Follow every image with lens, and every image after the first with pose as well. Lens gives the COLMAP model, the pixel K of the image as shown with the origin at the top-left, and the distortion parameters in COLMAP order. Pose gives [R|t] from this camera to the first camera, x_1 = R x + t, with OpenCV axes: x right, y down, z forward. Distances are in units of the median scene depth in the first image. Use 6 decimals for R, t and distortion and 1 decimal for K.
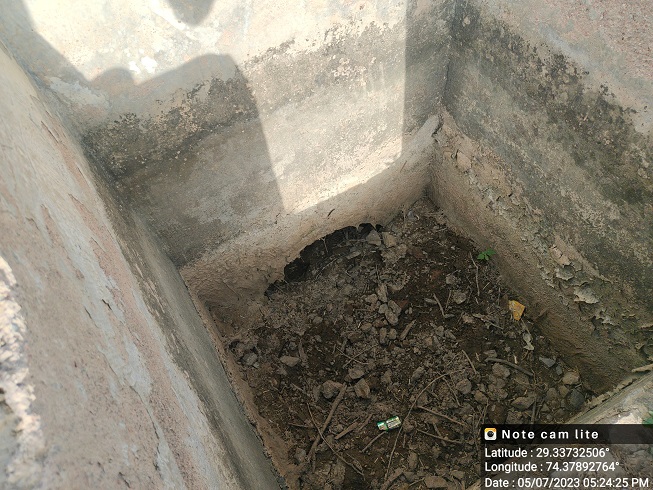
lens RADIAL K [[495.8, 0, 338.2], [0, 495.8, 254.7], [0, 0, 1]] dist [0.010252, -0.012786]
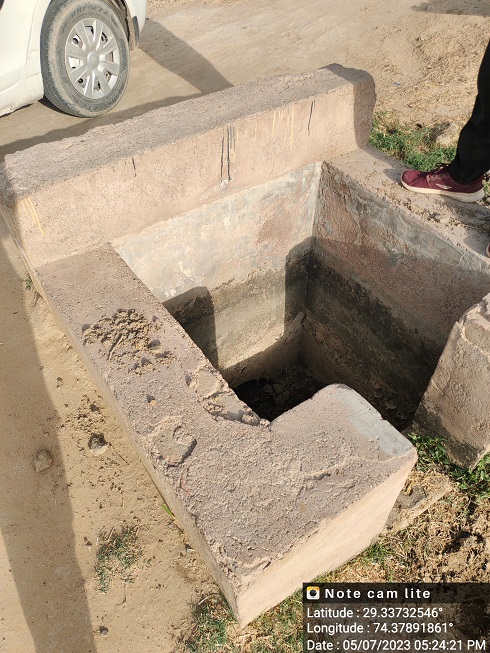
lens RADIAL K [[495.8, 0, 244.7], [0, 495.8, 325.8], [0, 0, 1]] dist [0.010252, -0.012786]
pose [[0.996309, -0.021384, 0.083137, -0.190023], [0.041076, 0.969165, -0.242964, 0.230760], [-0.075377, 0.245482, 0.966466, -0.832202]]
